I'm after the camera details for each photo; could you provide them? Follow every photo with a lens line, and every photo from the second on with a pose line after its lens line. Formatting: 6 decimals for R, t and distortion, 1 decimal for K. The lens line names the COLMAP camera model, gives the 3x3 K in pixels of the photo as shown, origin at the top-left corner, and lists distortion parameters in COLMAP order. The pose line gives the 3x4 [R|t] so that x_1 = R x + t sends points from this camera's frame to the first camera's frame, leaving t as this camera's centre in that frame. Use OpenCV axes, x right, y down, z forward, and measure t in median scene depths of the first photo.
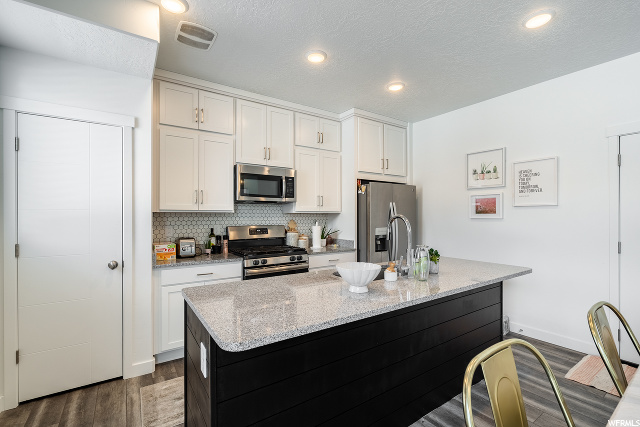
lens RADIAL K [[290.6, 0, 318.1], [0, 290.6, 214.0], [0, 0, 1]] dist [0.000294, 0.000996]
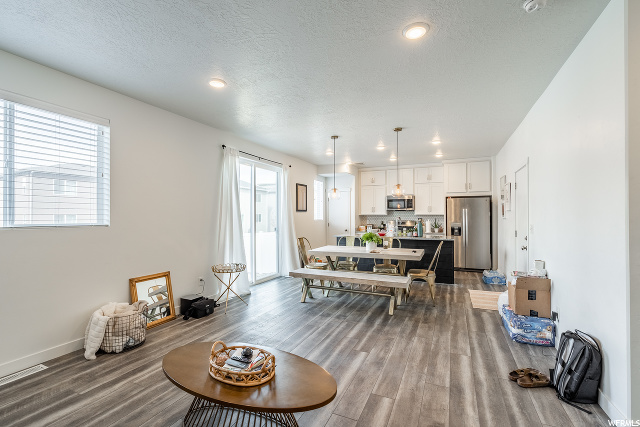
lens RADIAL K [[290.6, 0, 320.0], [0, 290.6, 214.4], [0, 0, 1]] dist [0.000294, 0.000996]
pose [[0.513237, -0.007833, -0.858211, 1.459484], [0.008683, 0.999955, -0.003933, -0.006304], [0.858203, -0.005433, 0.513282, -0.738134]]
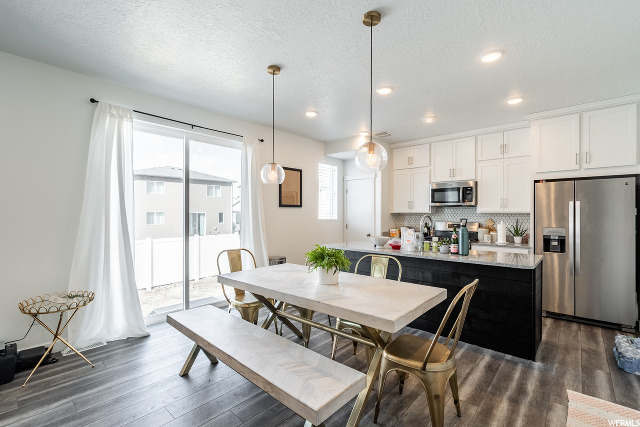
lens RADIAL K [[290.6, 0, 319.4], [0, 290.6, 215.3], [0, 0, 1]] dist [0.000294, 0.000996]
pose [[0.234739, 0.003654, -0.972052, 1.054066], [0.002910, 0.999986, 0.004462, -0.002247], [0.972054, -0.003876, 0.234725, 0.006324]]
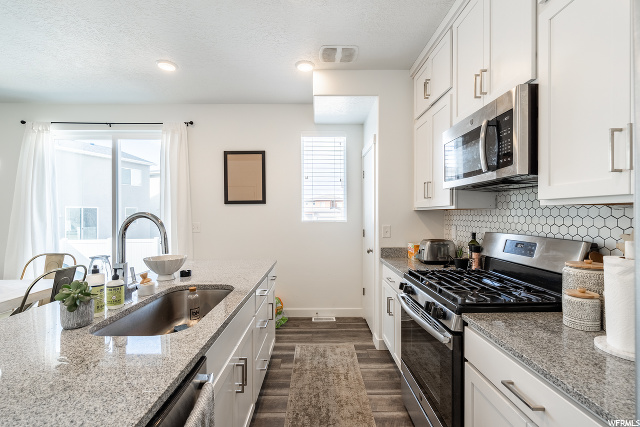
lens RADIAL K [[290.6, 0, 320.7], [0, 290.6, 215.6], [0, 0, 1]] dist [0.000294, 0.000996]
pose [[-0.554964, 0.005472, -0.831856, 0.358564], [0.007427, 0.999971, 0.001623, 0.006648], [0.831841, -0.005278, -0.554989, 1.019729]]
